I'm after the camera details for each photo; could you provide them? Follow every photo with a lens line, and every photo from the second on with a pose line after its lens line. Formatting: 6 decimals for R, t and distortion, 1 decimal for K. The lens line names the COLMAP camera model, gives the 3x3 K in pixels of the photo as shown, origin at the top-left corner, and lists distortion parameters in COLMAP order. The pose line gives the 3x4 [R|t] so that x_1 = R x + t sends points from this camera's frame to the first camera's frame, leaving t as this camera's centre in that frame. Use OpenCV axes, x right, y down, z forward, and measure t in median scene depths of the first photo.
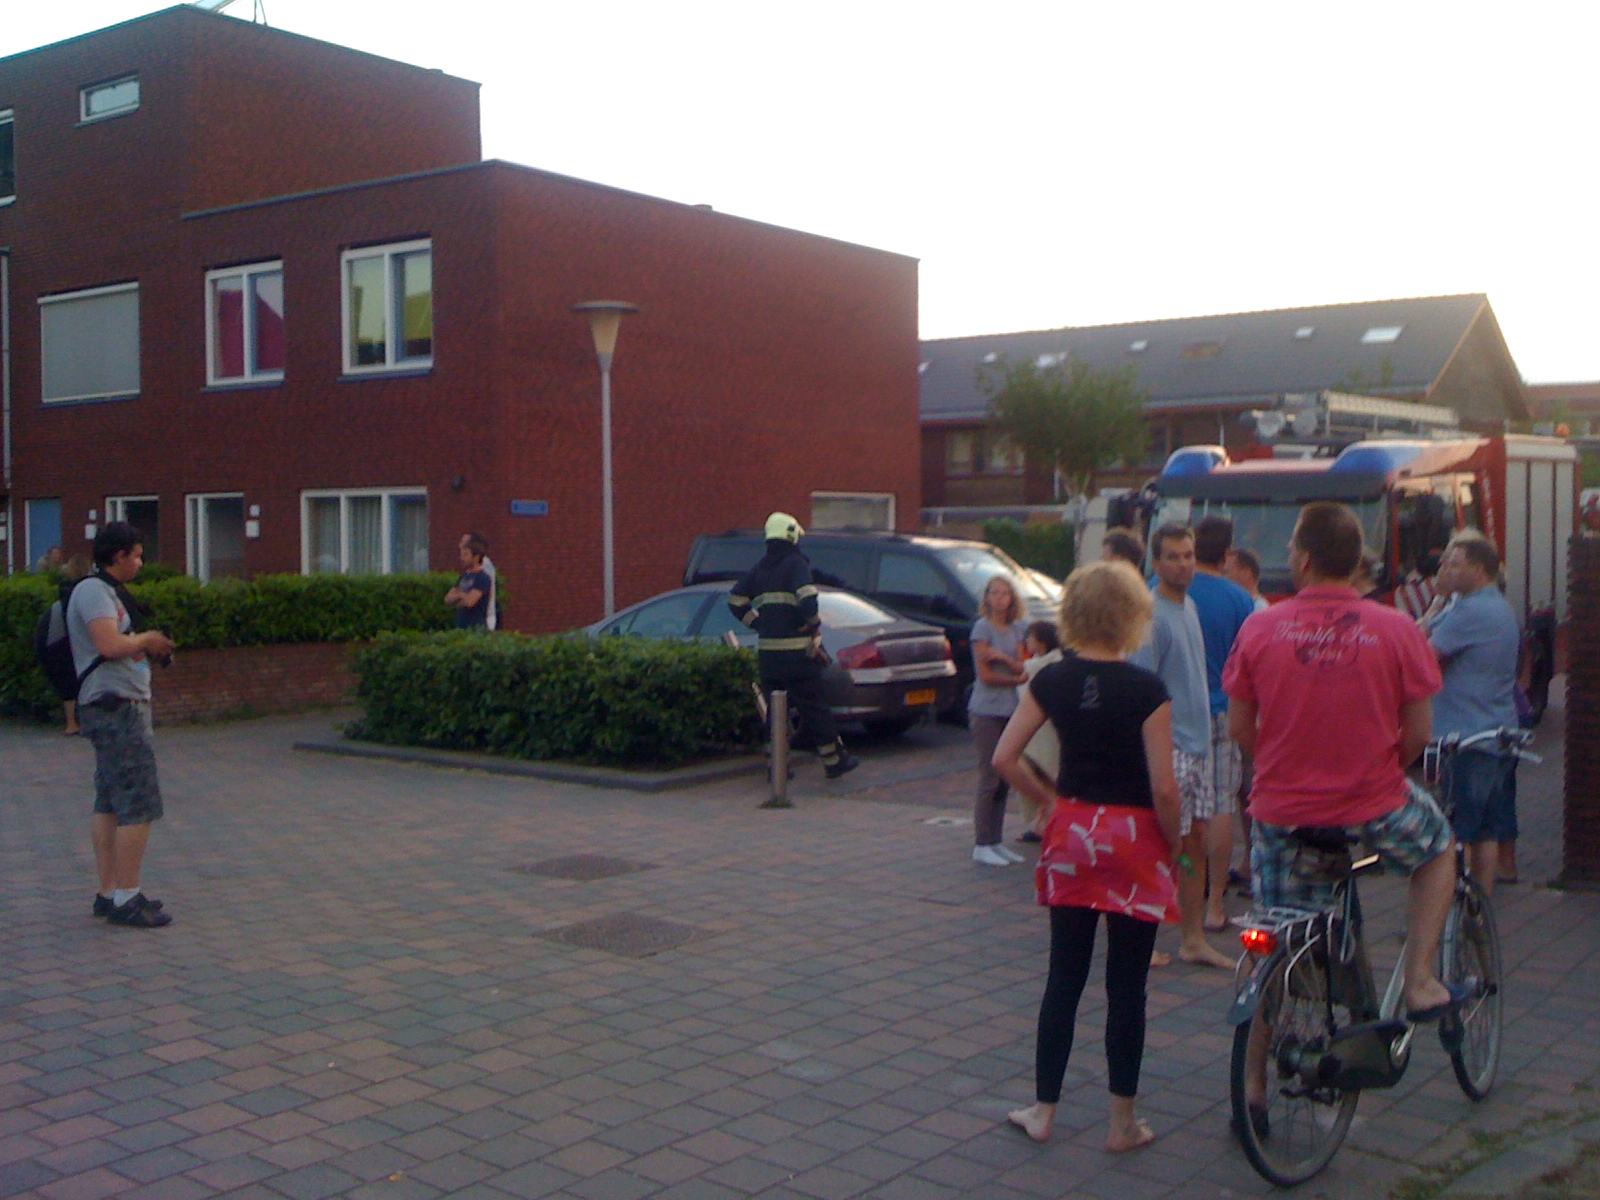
lens RADIAL K [[1724.5, 0, 744.3], [0, 1724.5, 590.4], [0, 0, 1]] dist [0.228306, -0.842620]
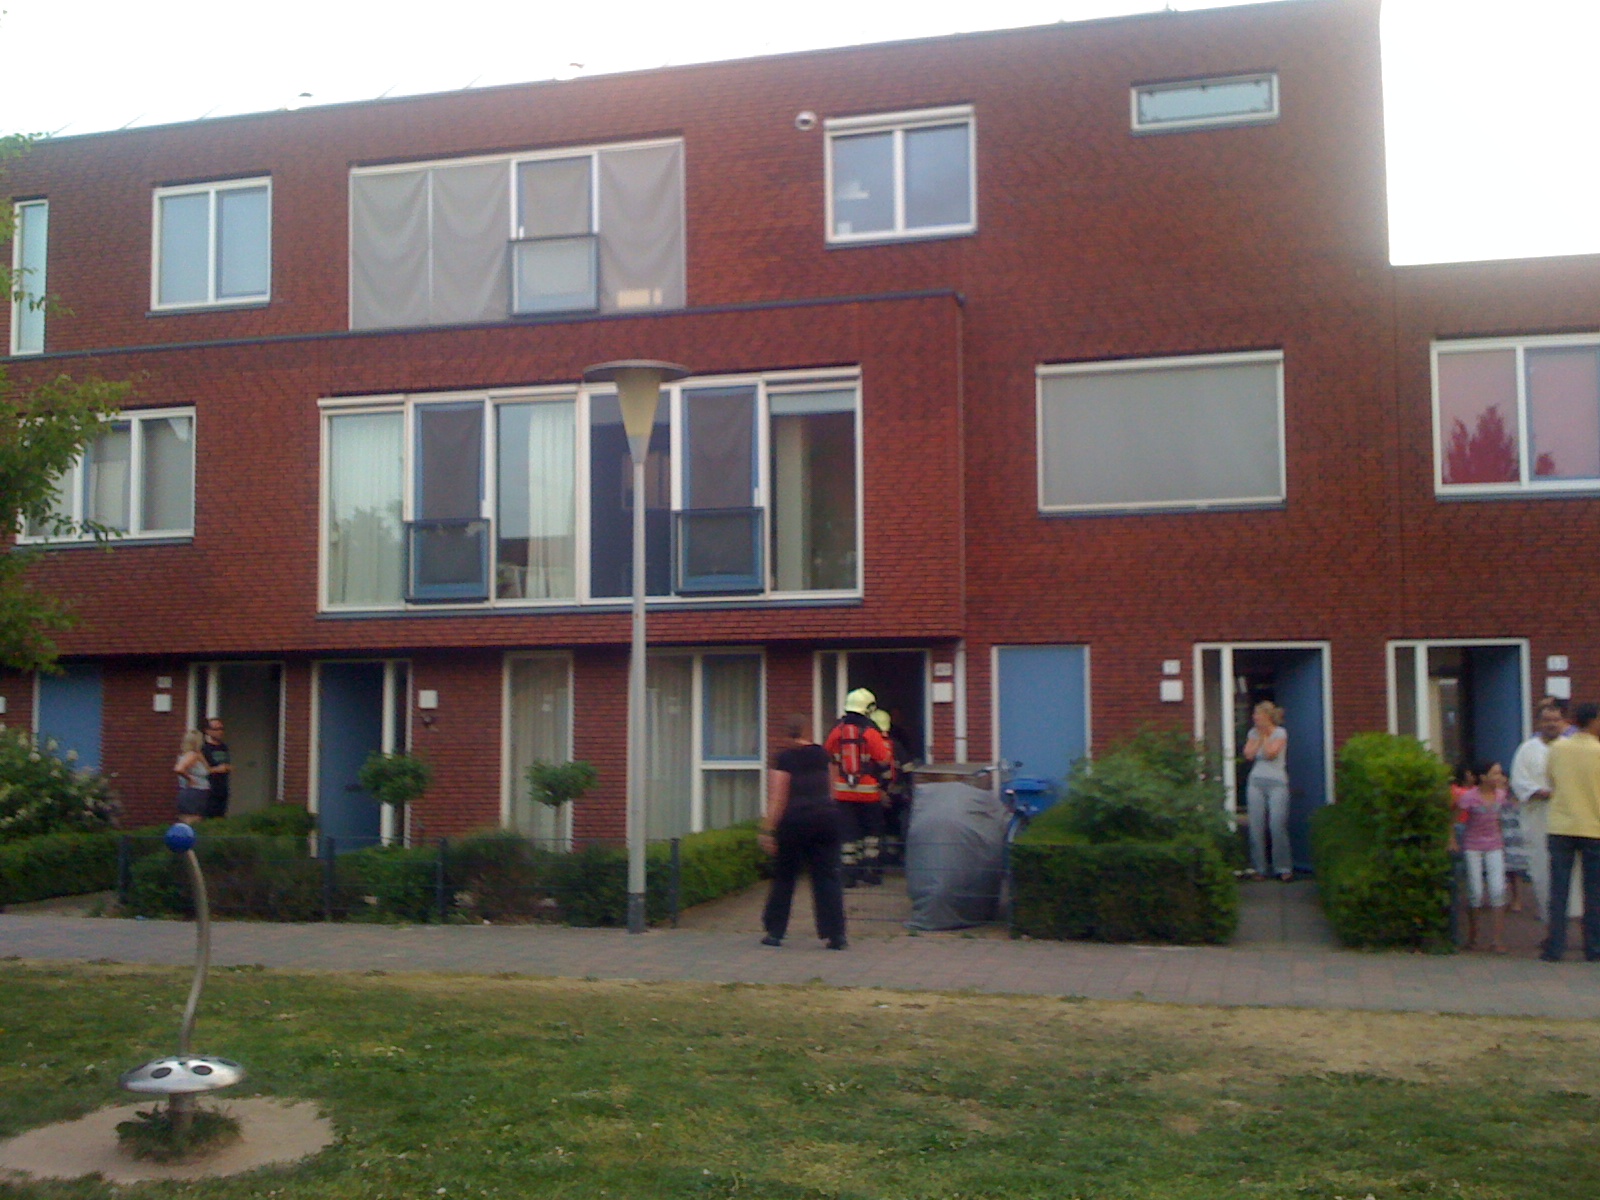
lens RADIAL K [[1729.8, 0, 806.2], [0, 1729.8, 578.1], [0, 0, 1]] dist [0.182365, -0.616791]
pose [[0.935901, 0.032375, 0.350773, -0.881390], [0.007237, 0.993790, -0.111033, -0.001651], [-0.352190, 0.106454, 0.929855, 0.445438]]
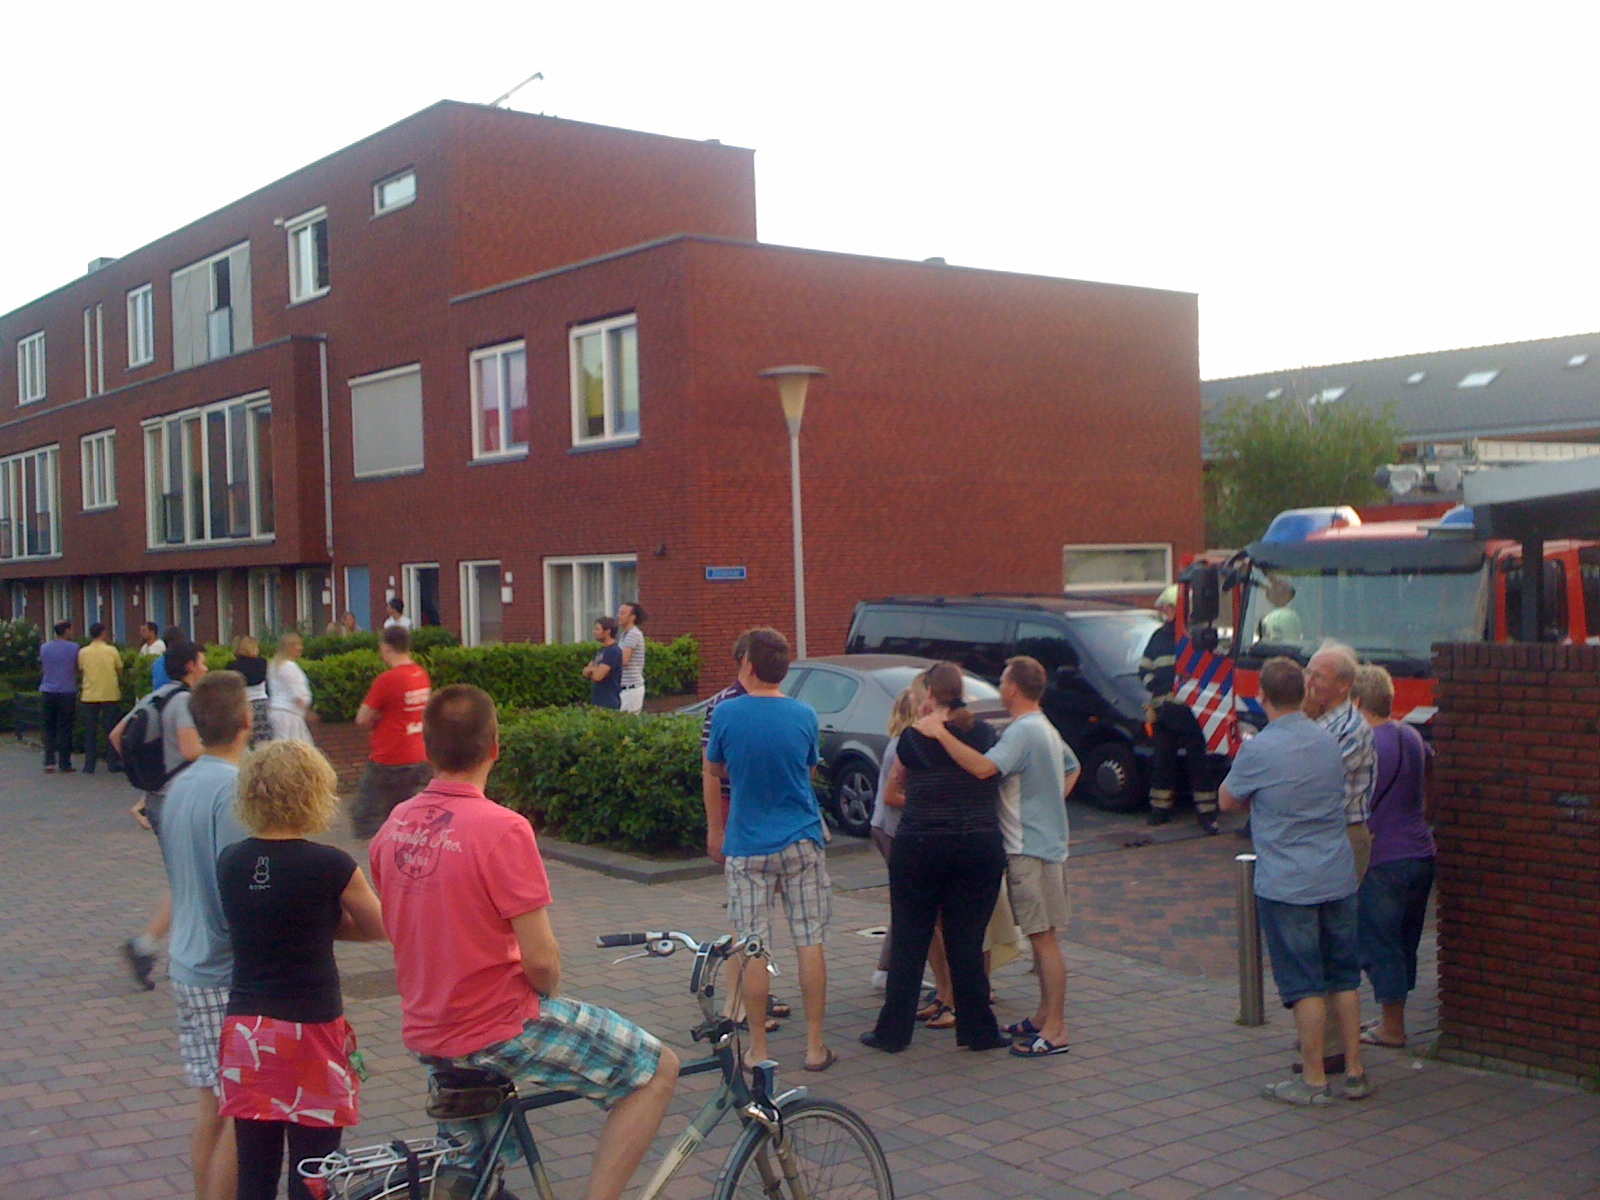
lens RADIAL K [[1729.8, 0, 806.2], [0, 1729.8, 578.1], [0, 0, 1]] dist [0.182365, -0.616791]
pose [[0.967338, -0.015364, -0.253023, 0.166034], [0.009305, 0.999641, -0.025126, -0.018082], [0.253319, 0.021951, 0.967134, 0.035926]]
